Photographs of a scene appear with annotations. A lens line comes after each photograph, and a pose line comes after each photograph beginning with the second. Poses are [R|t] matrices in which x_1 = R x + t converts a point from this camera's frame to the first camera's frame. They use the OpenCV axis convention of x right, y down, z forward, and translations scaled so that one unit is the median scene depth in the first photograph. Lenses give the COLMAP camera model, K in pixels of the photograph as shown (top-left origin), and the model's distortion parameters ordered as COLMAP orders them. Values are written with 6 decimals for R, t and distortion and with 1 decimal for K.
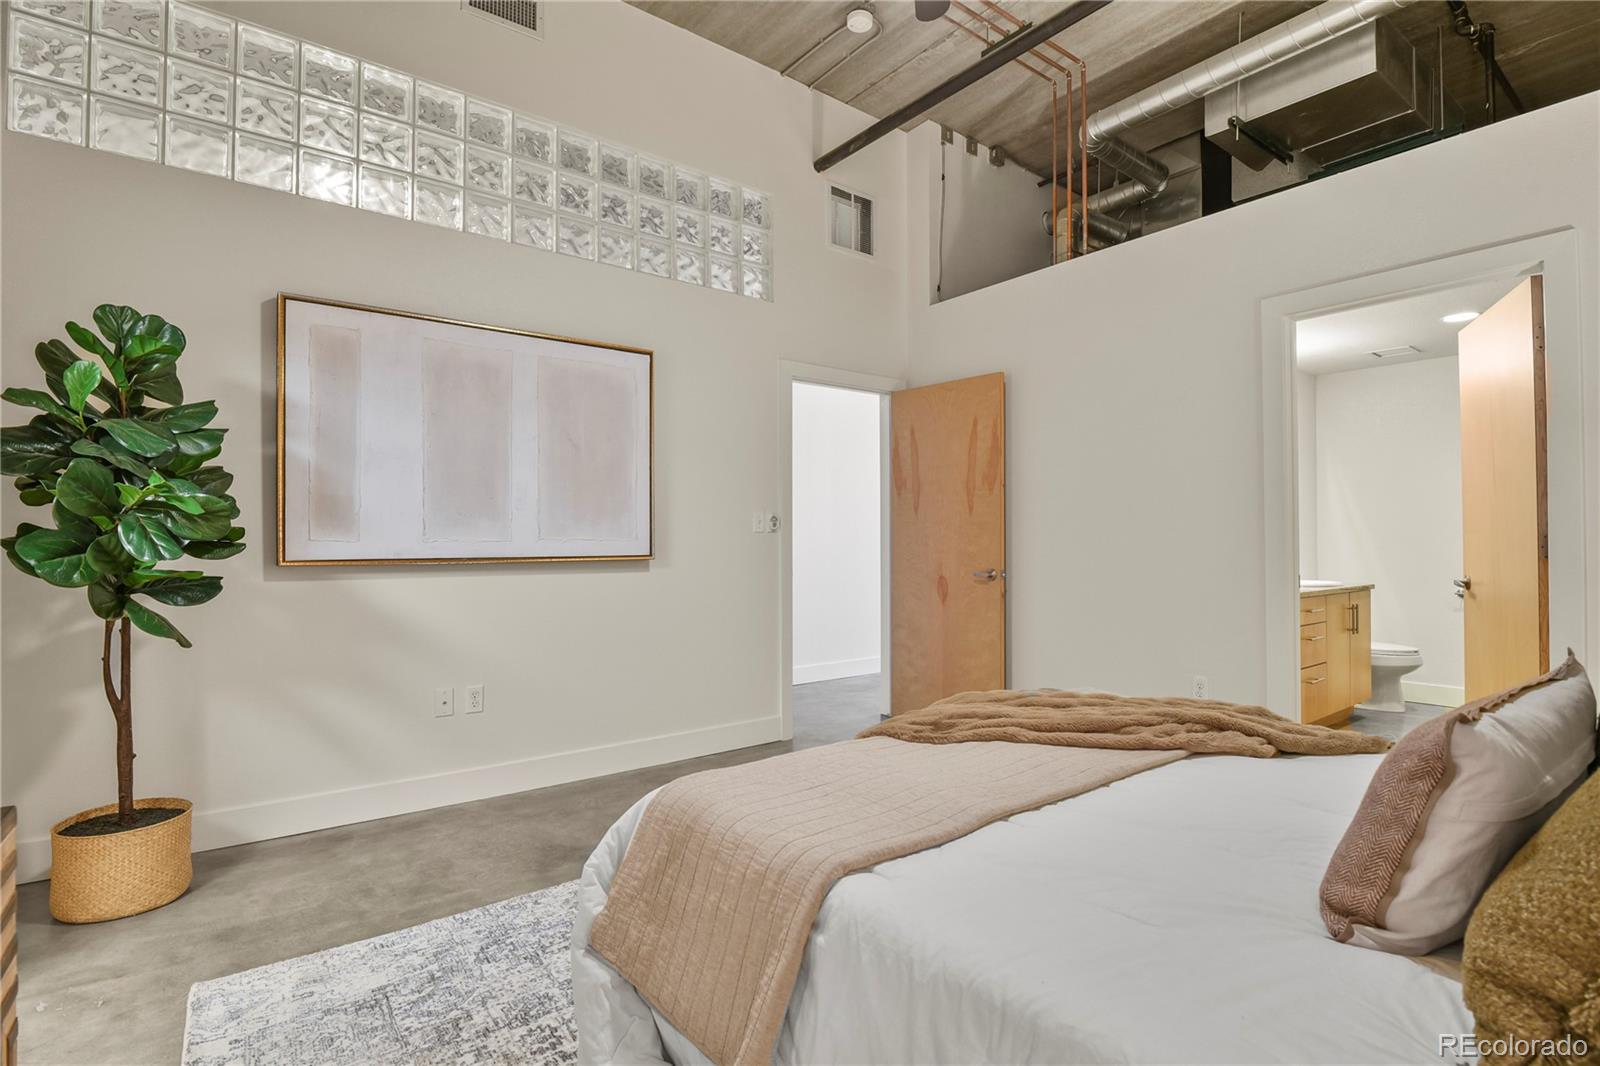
lens RADIAL K [[776.3, 0, 808.6], [0, 776.3, 533.9], [0, 0, 1]] dist [-0.007339, -0.006877]
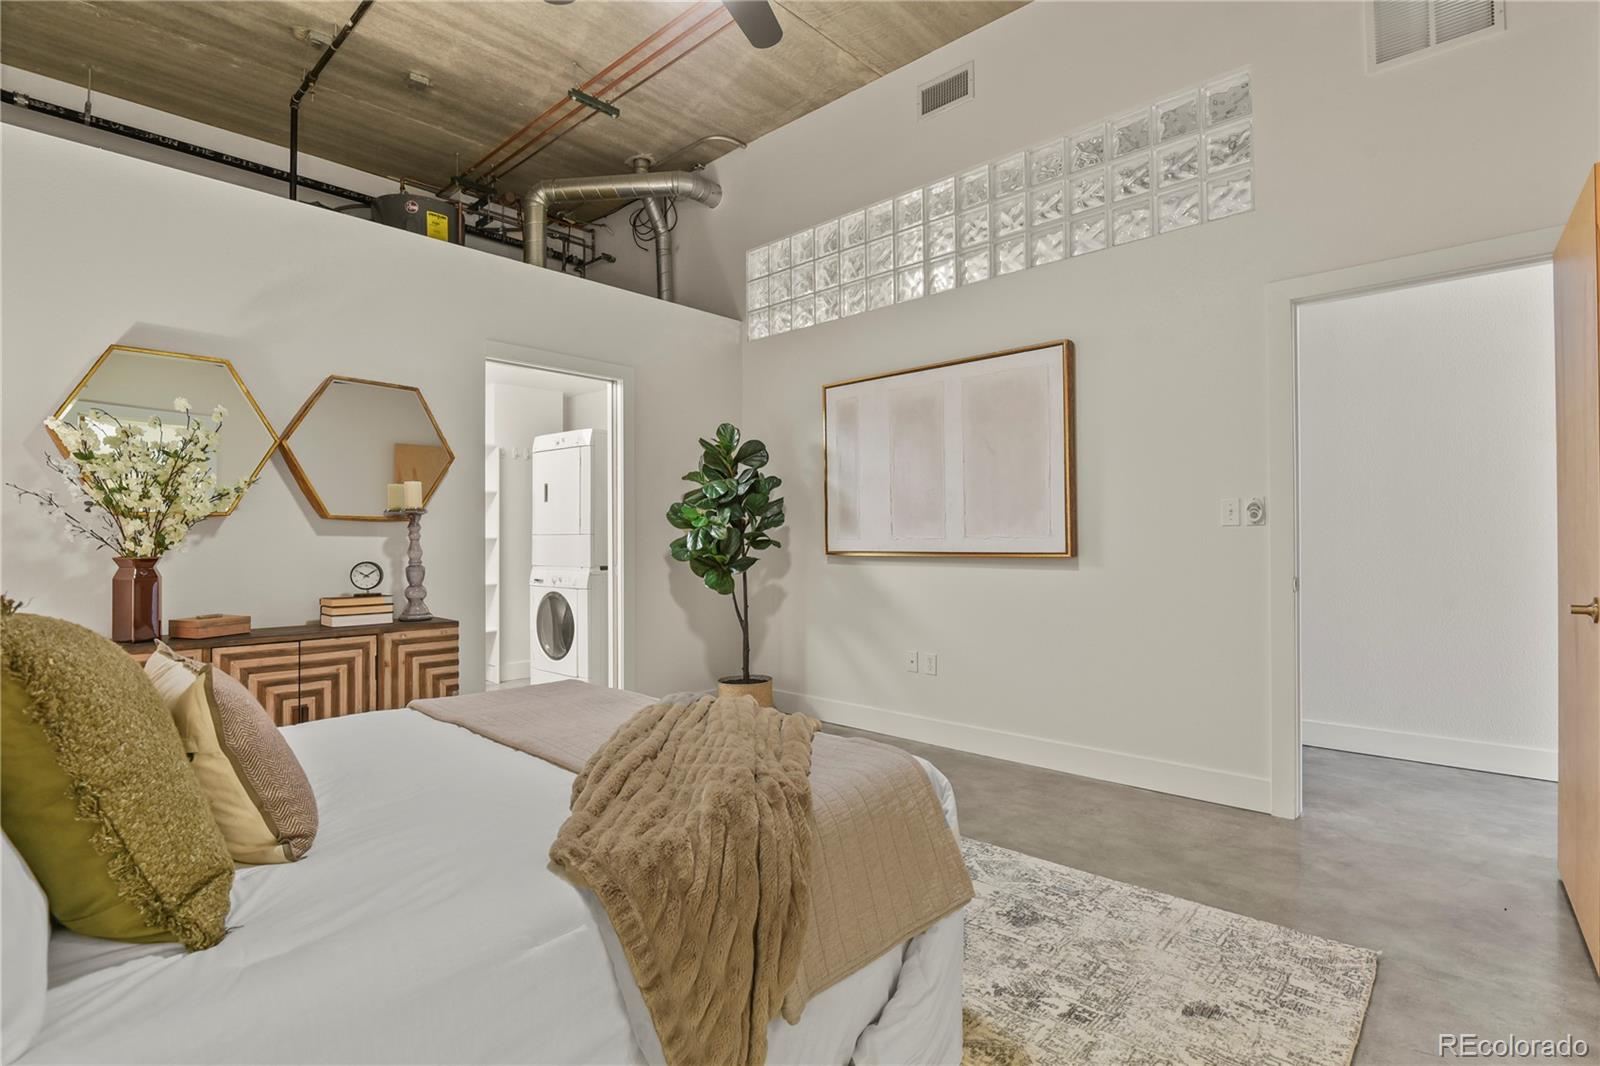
lens RADIAL K [[776.3, 0, 808.6], [0, 776.3, 533.9], [0, 0, 1]] dist [-0.007339, -0.006877]
pose [[0.159171, -0.003595, -0.987244, 0.842083], [0.017515, 0.999846, -0.000817, -0.001436], [0.987096, -0.017162, 0.159210, 0.648471]]
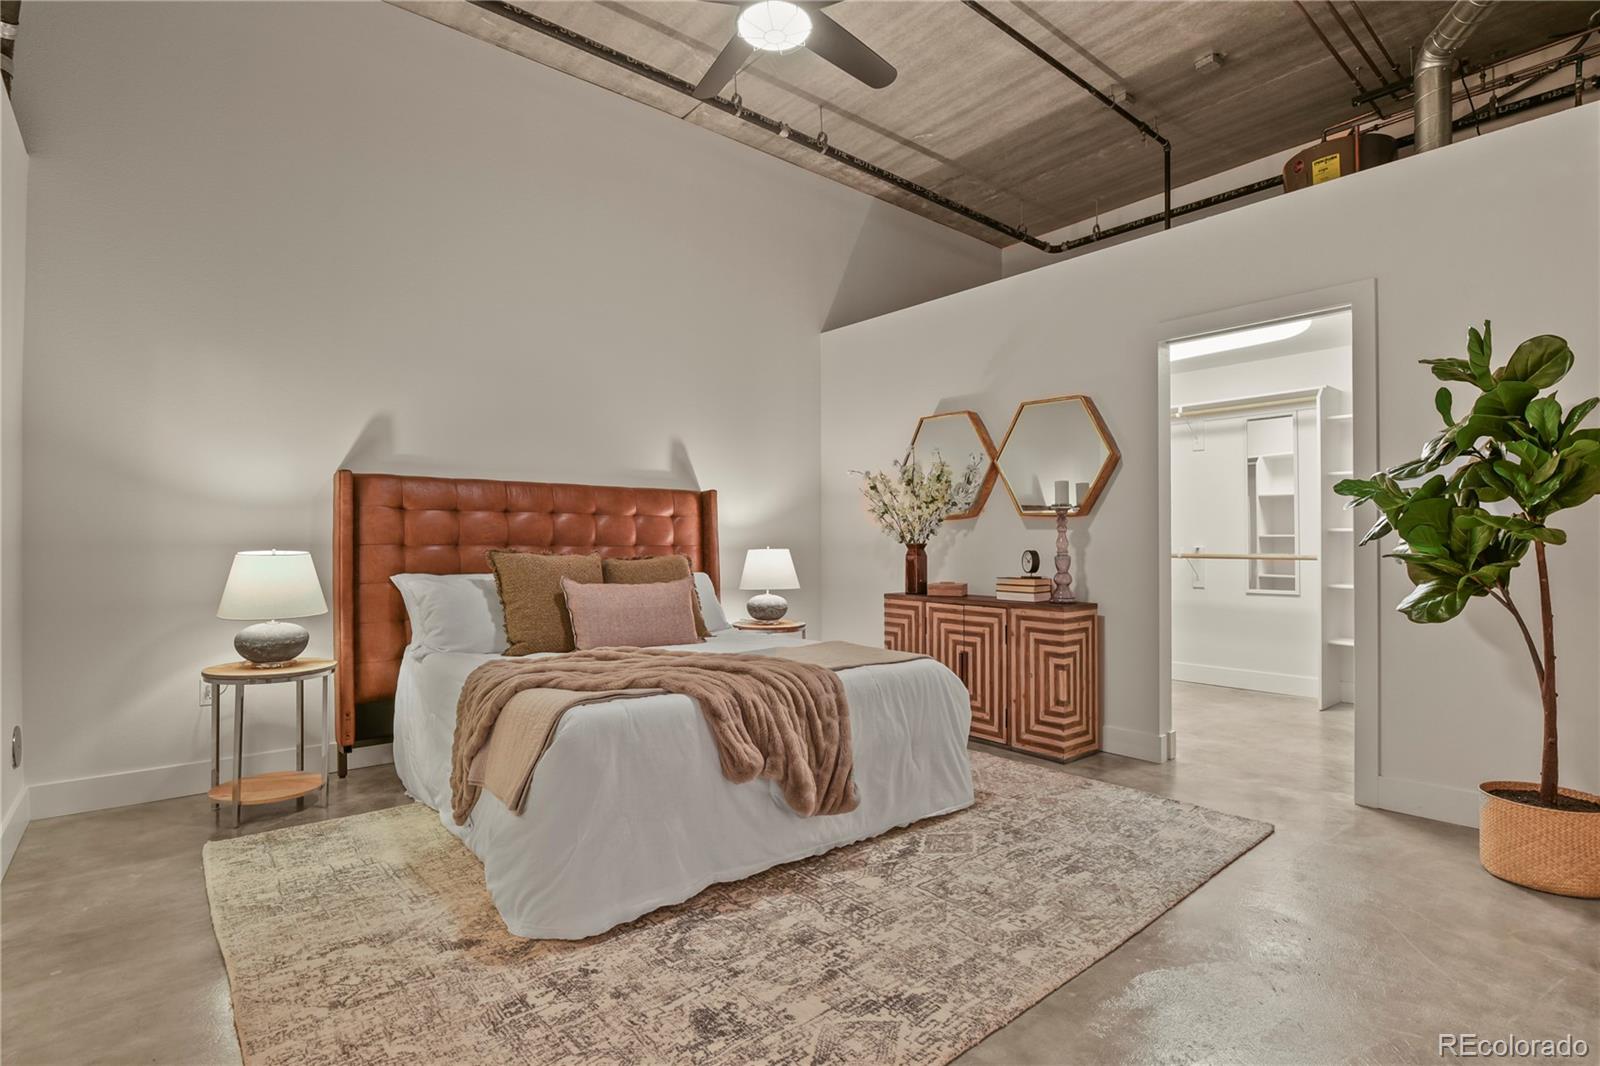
lens RADIAL K [[776.3, 0, 808.6], [0, 776.3, 533.9], [0, 0, 1]] dist [-0.007339, -0.006877]
pose [[-0.999181, 0.006092, -0.039996, 0.107067], [0.006919, 0.999764, -0.020575, 0.022455], [0.039861, -0.020834, -0.998988, 1.523511]]
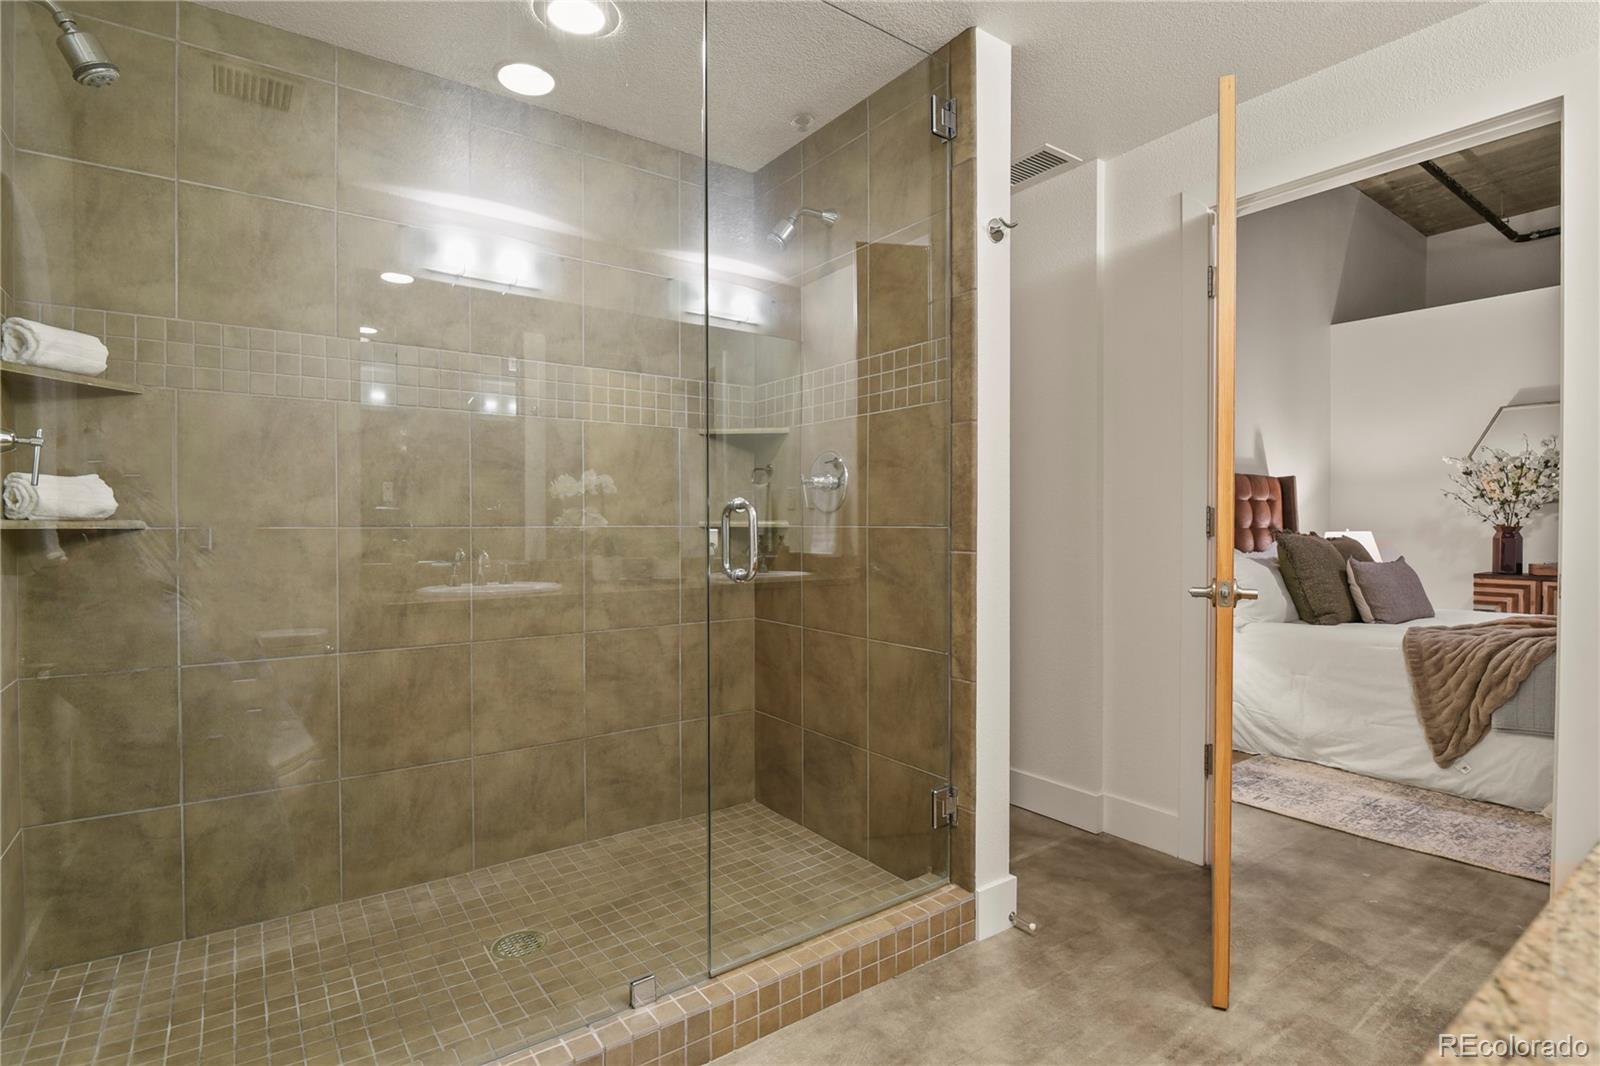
lens RADIAL K [[776.3, 0, 808.6], [0, 776.3, 533.9], [0, 0, 1]] dist [-0.007339, -0.006877]
pose [[-0.999151, 0.004521, 0.040958, 1.203046], [0.004537, 0.999990, 0.000295, 0.020134], [-0.040957, 0.000481, -0.999161, 1.657991]]
